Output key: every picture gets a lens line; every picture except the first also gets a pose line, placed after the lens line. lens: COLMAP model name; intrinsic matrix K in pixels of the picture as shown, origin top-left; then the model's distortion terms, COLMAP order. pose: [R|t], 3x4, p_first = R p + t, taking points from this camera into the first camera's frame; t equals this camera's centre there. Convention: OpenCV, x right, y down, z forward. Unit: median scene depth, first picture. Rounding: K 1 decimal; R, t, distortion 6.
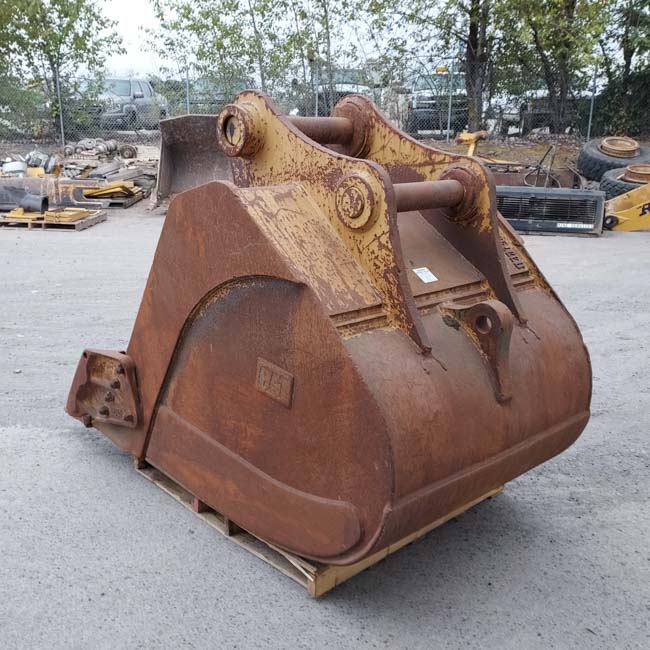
lens RADIAL K [[692.5, 0, 277.4], [0, 692.5, 324.5], [0, 0, 1]] dist [0.054067, -0.043609]
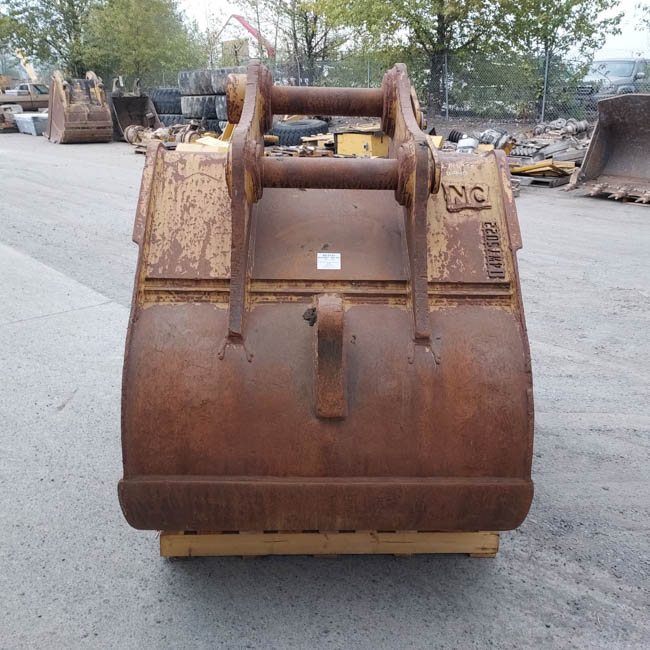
lens RADIAL K [[647.8, 0, 324.0], [0, 647.8, 293.2], [0, 0, 1]] dist [0.099784, -0.149549]
pose [[0.786076, 0.184067, -0.590088, 0.110946], [-0.185167, 0.980916, 0.059312, -0.012403], [0.589744, 0.062641, 0.805157, 0.051485]]
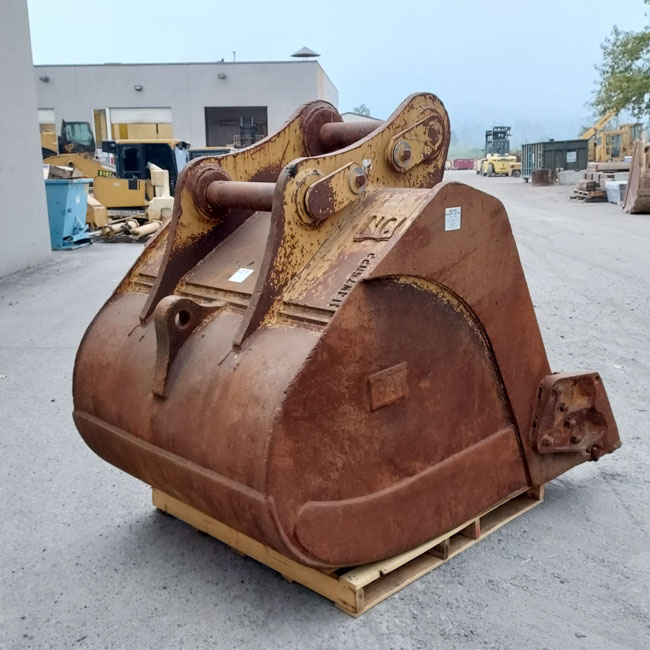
lens RADIAL K [[756.6, 0, 324.4], [0, 756.6, 363.6], [0, 0, 1]] dist [0.061881, -0.044852]
pose [[0.101631, 0.252691, -0.962195, 0.202954], [-0.277604, 0.935986, 0.216487, -0.034478], [0.955305, 0.245108, 0.165273, 0.151415]]
